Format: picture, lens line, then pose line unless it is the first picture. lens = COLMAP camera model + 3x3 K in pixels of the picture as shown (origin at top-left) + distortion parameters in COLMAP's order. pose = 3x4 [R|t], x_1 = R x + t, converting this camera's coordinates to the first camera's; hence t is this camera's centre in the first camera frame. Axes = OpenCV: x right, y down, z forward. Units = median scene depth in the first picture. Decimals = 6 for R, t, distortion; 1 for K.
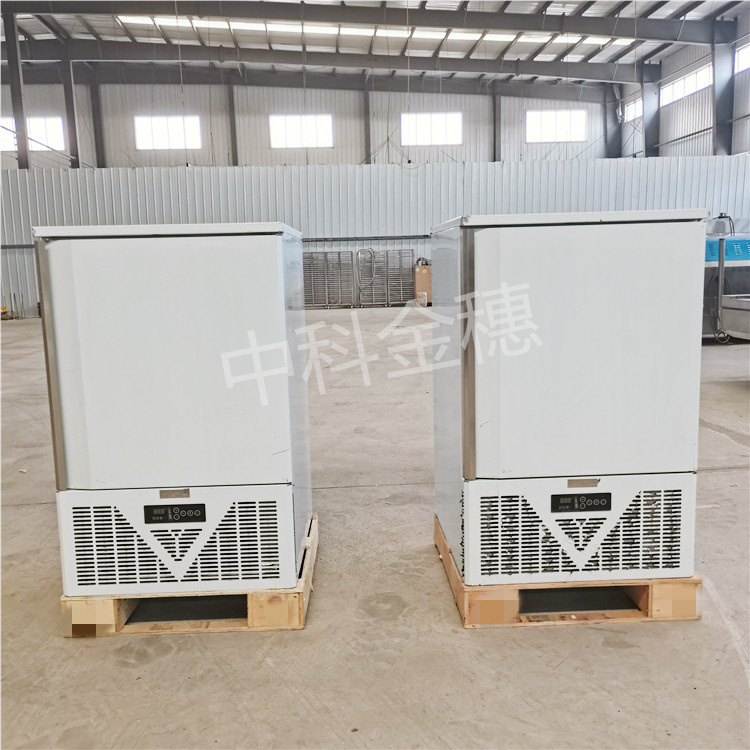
lens RADIAL K [[767.5, 0, 377.0], [0, 767.5, 374.1], [0, 0, 1]] dist [0.031116, 0.000000]
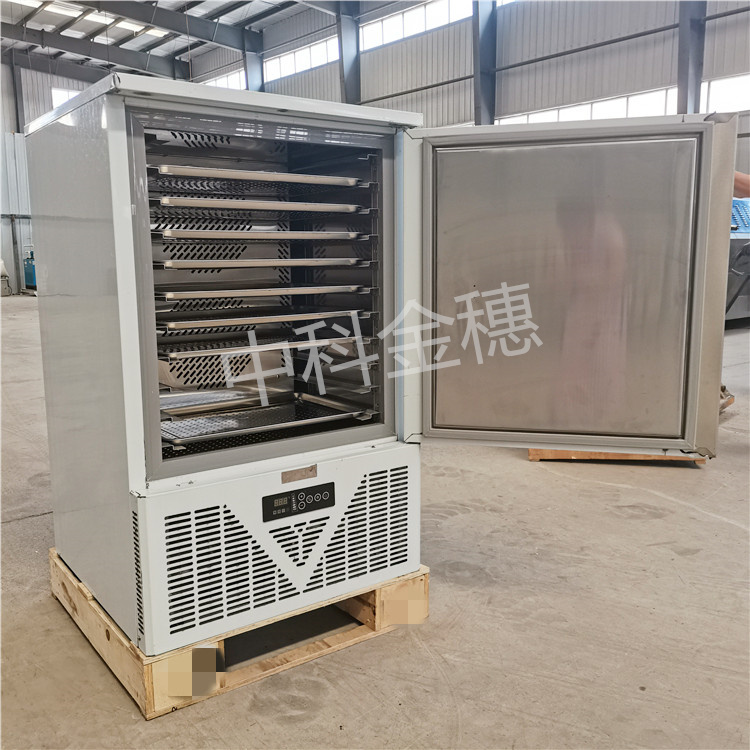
lens RADIAL K [[767.5, 0, 376.8], [0, 767.5, 373.0], [0, 0, 1]] dist [0.031116, 0.000000]
pose [[0.815643, -0.069916, 0.574315, -0.611008], [0.069227, 0.997334, 0.023097, 0.046958], [-0.574399, 0.020919, 0.818308, 0.353757]]
